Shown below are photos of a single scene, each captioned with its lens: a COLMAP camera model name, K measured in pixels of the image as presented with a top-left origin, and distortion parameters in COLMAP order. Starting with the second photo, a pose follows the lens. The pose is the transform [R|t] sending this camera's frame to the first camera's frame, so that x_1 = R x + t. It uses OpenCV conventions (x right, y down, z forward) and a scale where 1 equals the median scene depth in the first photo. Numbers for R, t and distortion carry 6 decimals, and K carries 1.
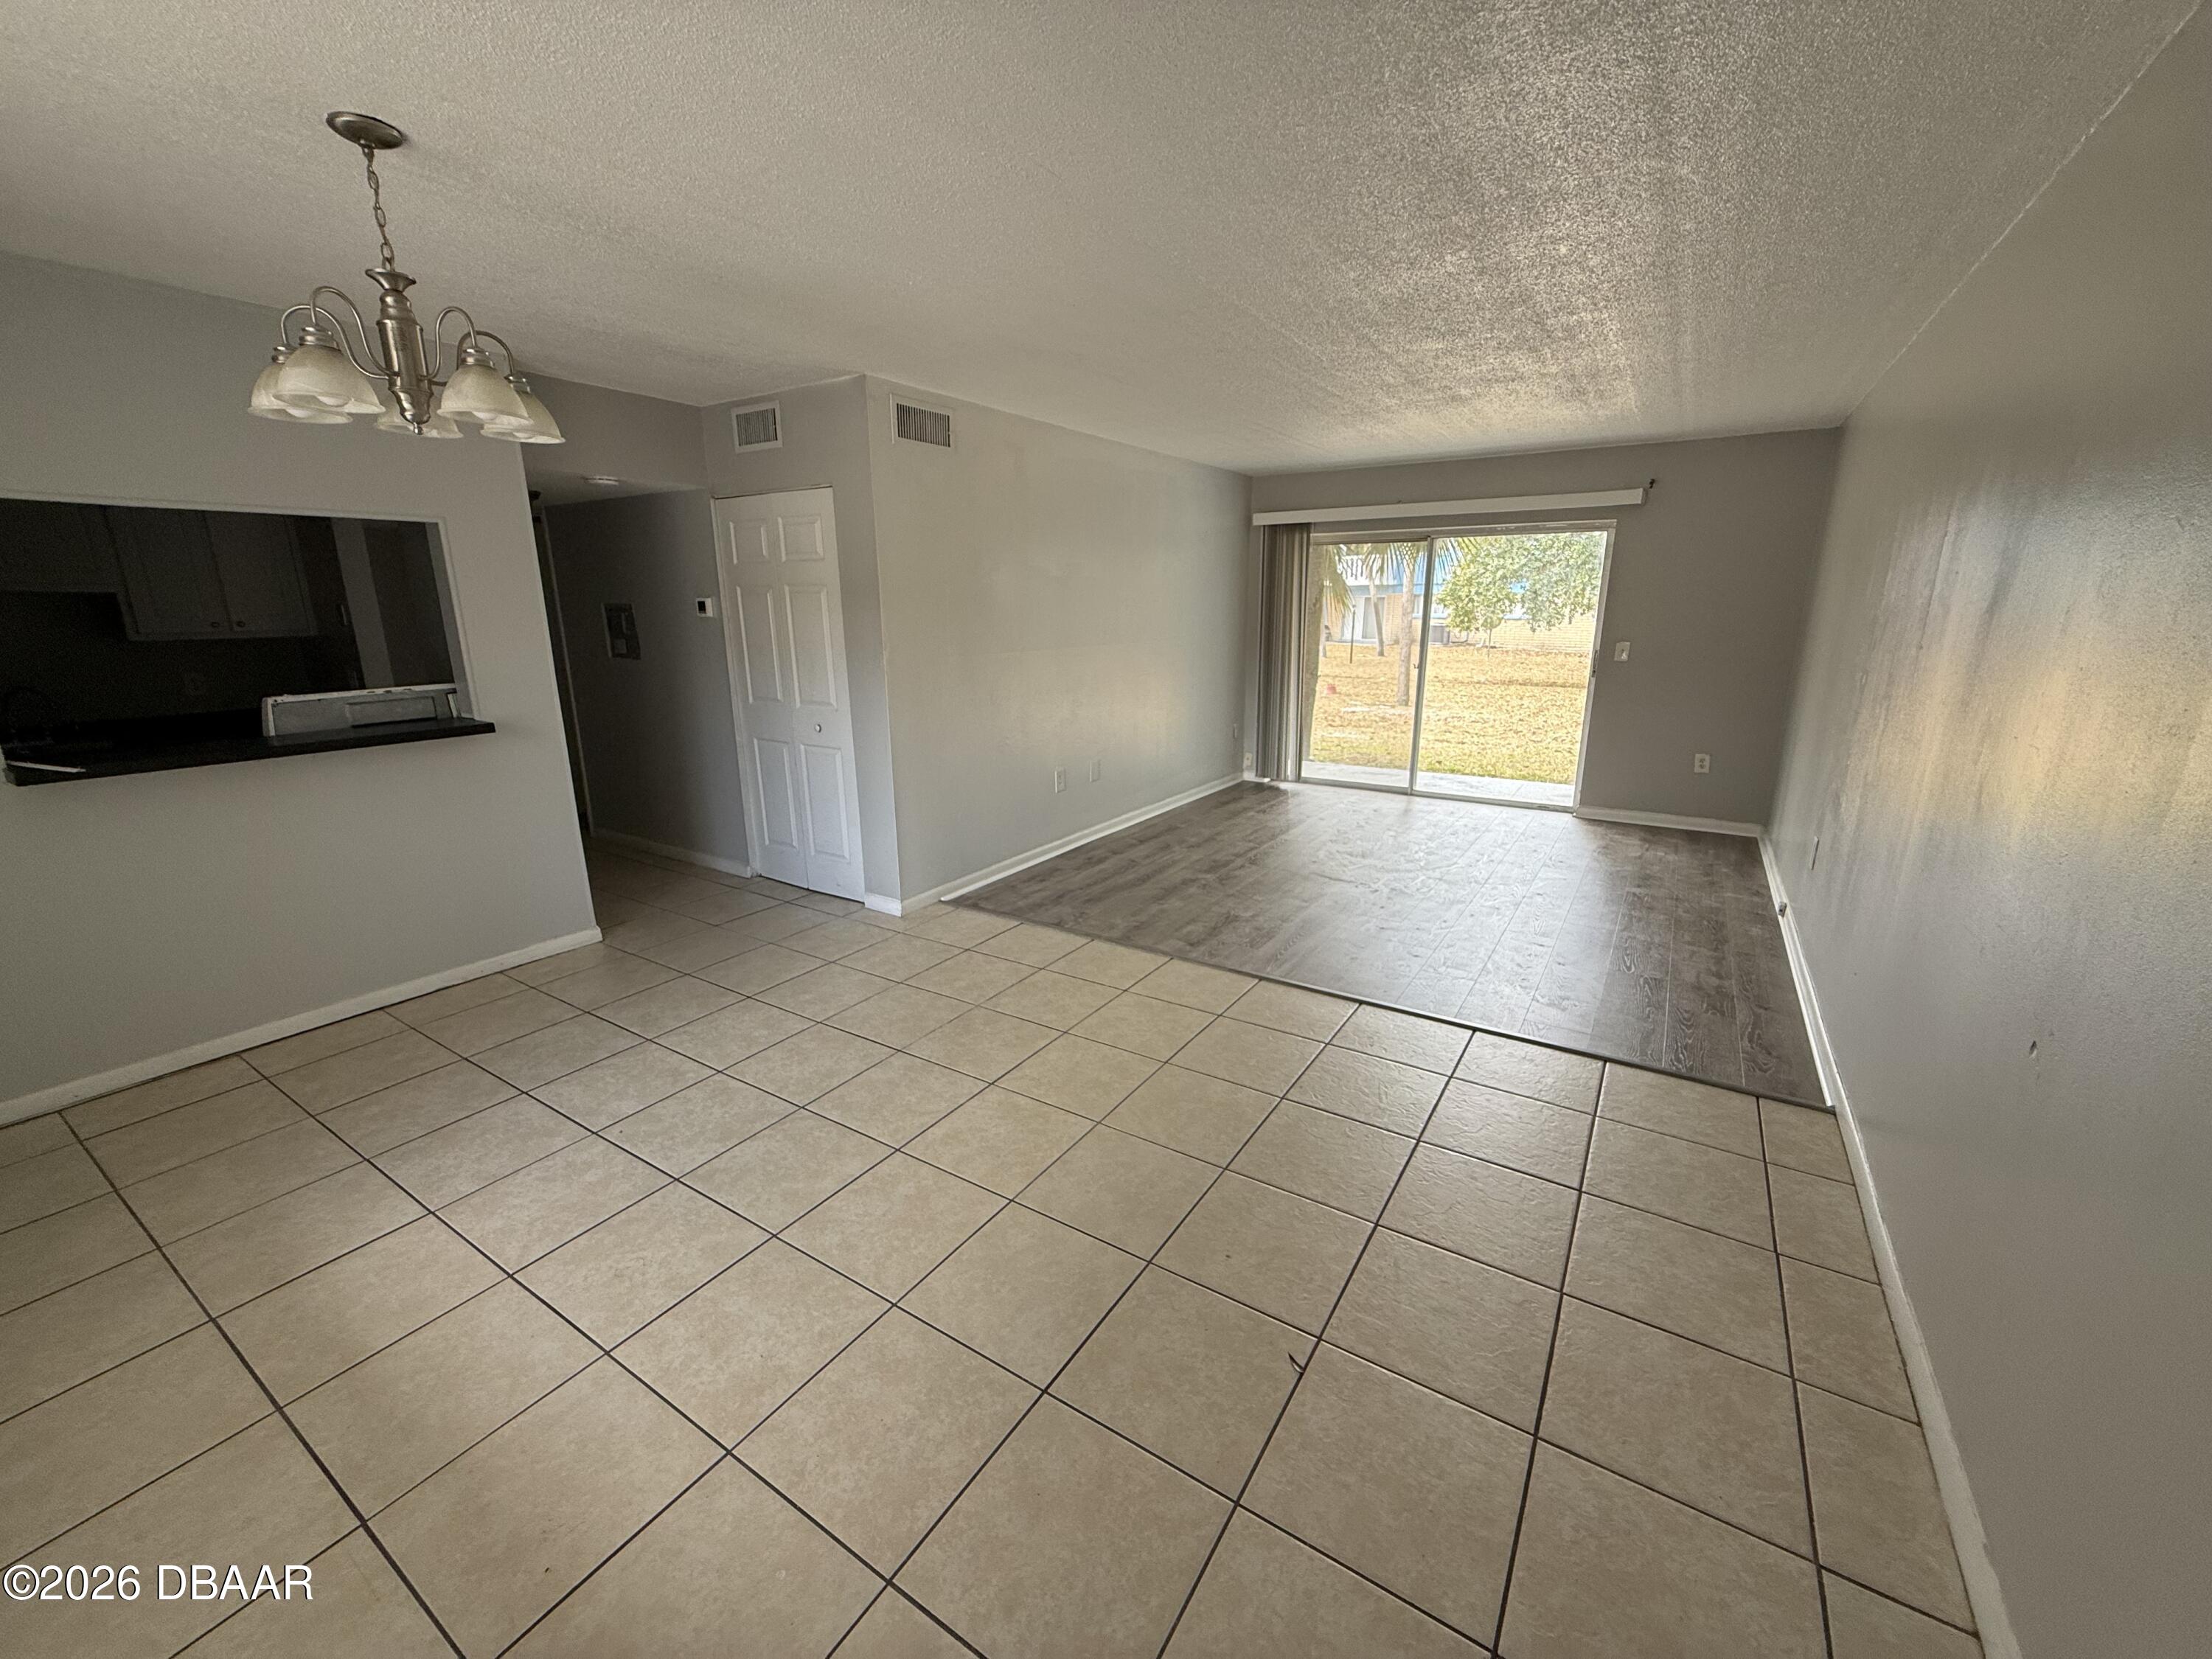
lens RADIAL K [[882.5, 0, 1106.0], [0, 882.5, 829.5], [0, 0, 1]] dist [0.000799, 0.000209]
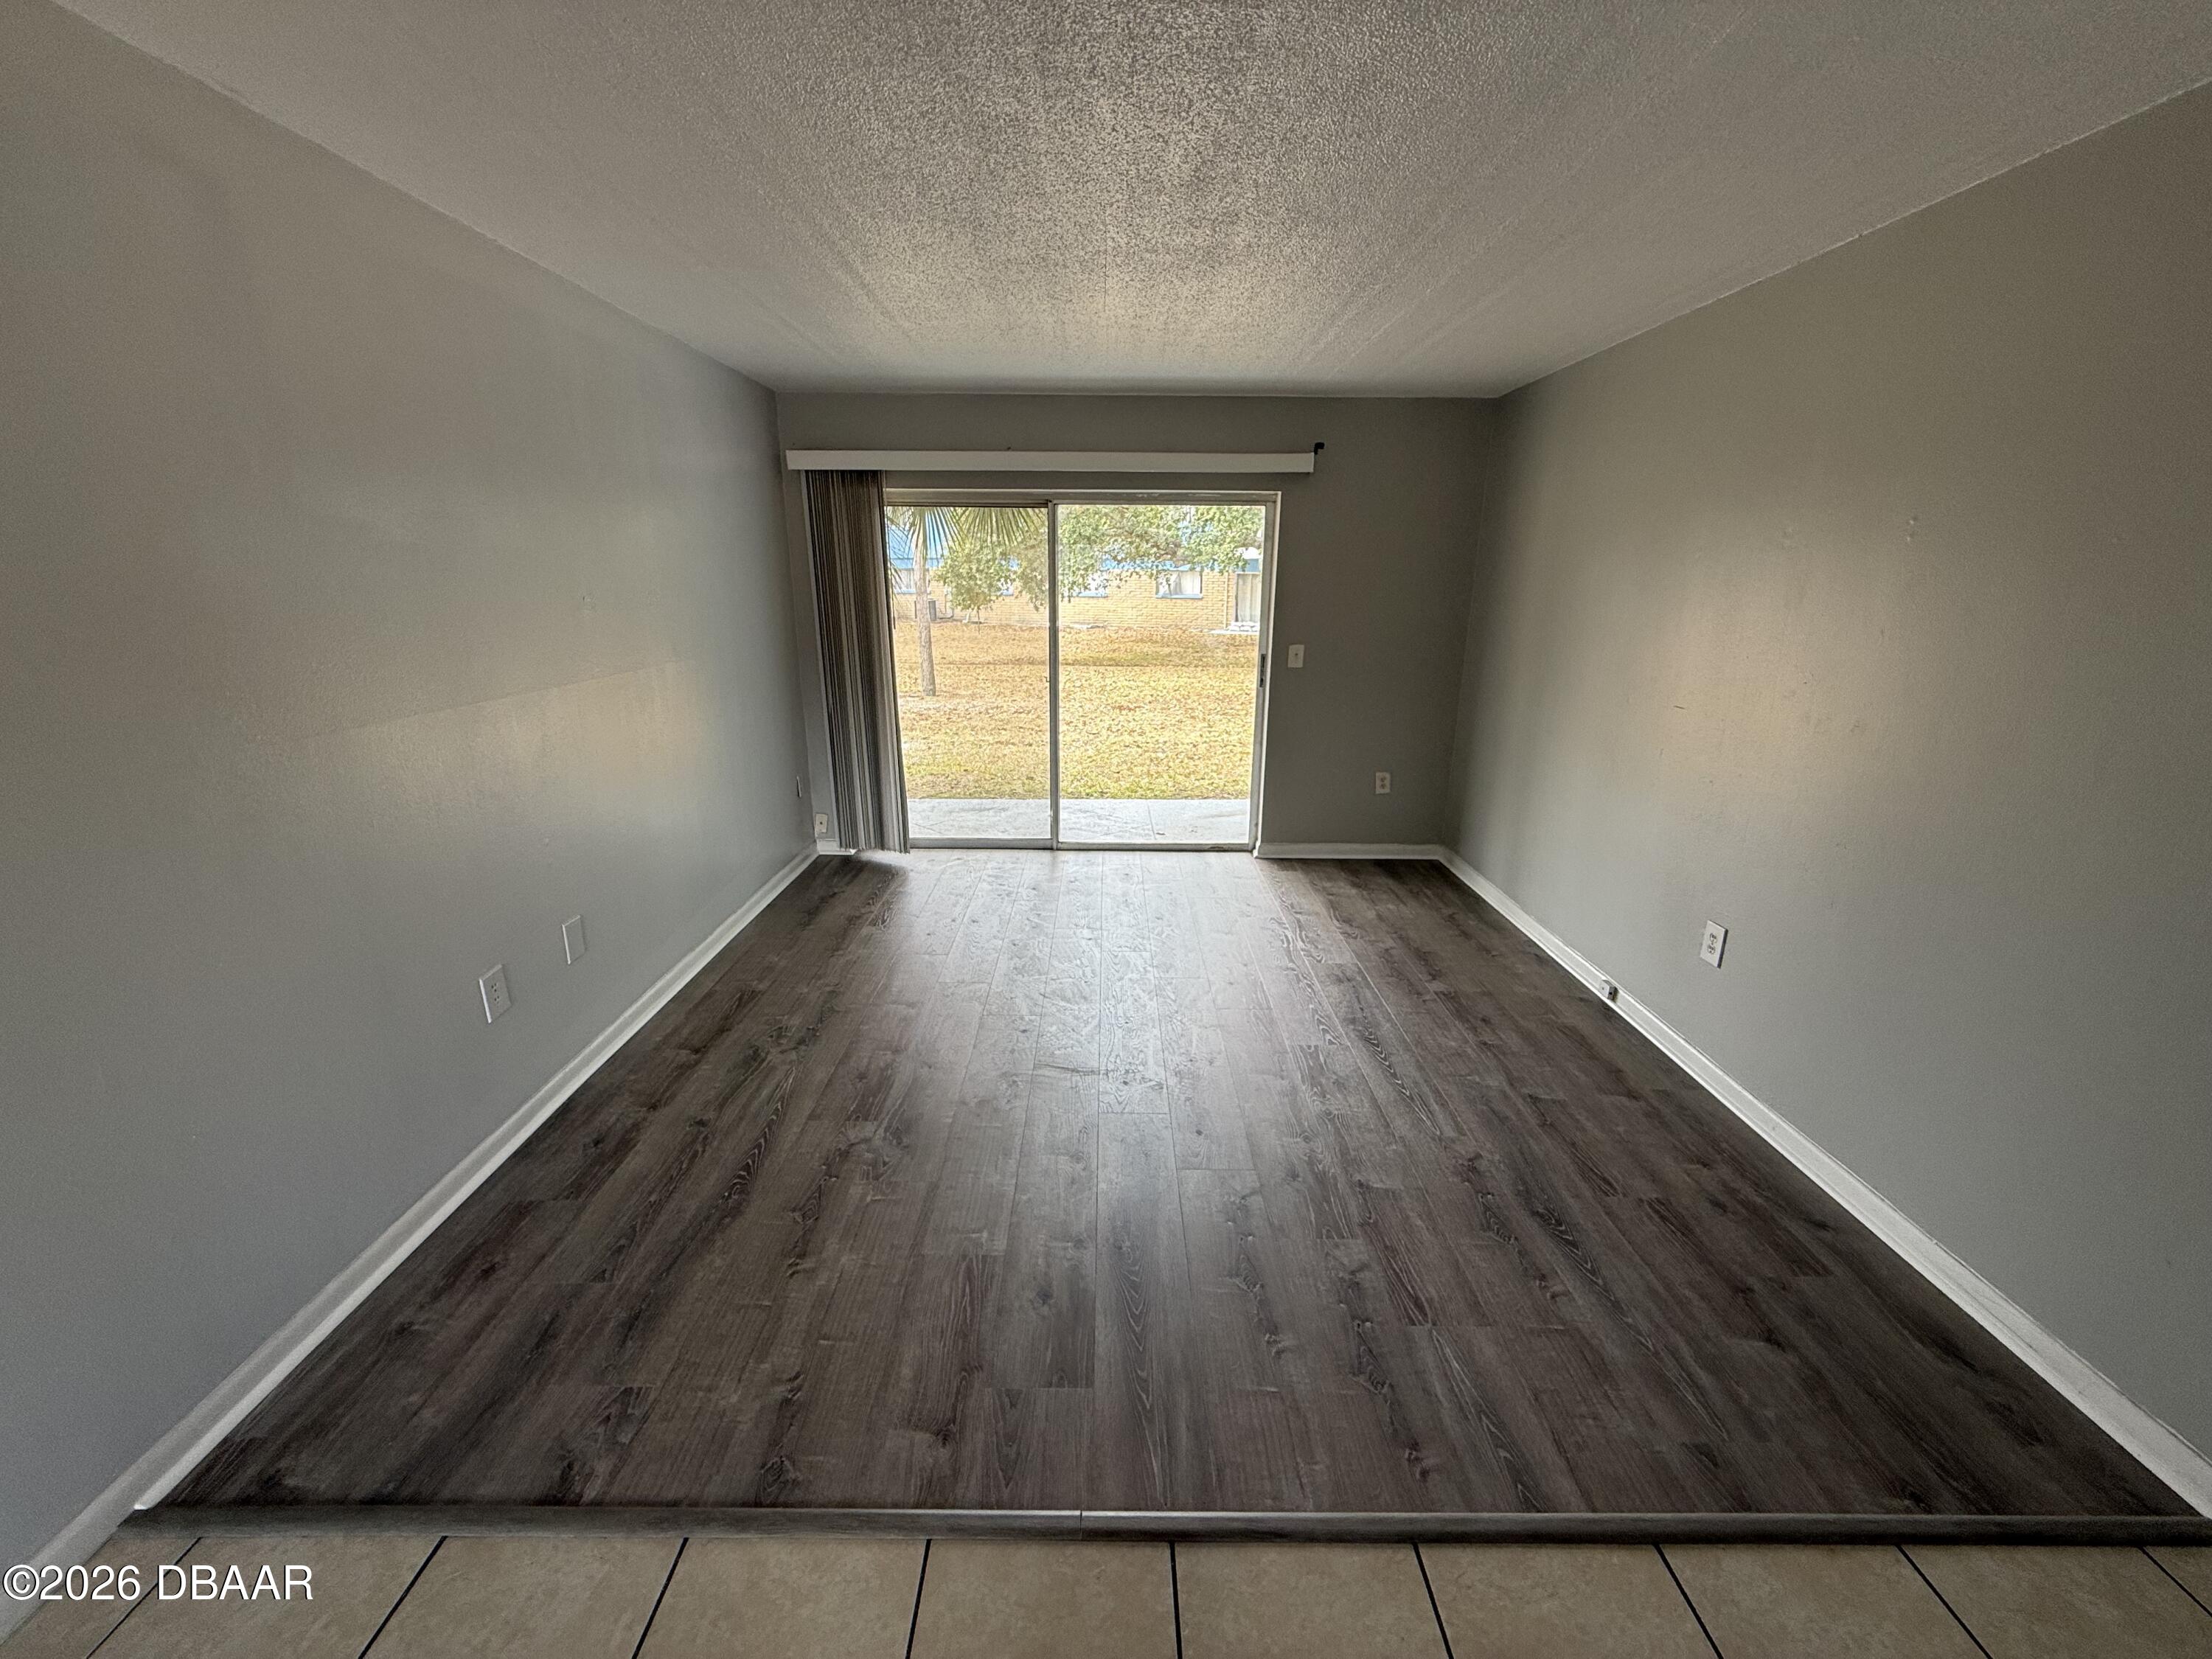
lens RADIAL K [[882.5, 0, 1106.0], [0, 882.5, 829.5], [0, 0, 1]] dist [0.000799, 0.000209]
pose [[0.841619, -0.138526, 0.522004, -0.012103], [0.123215, 0.990305, 0.064142, -0.118474], [-0.525828, 0.010336, 0.850528, 0.406036]]
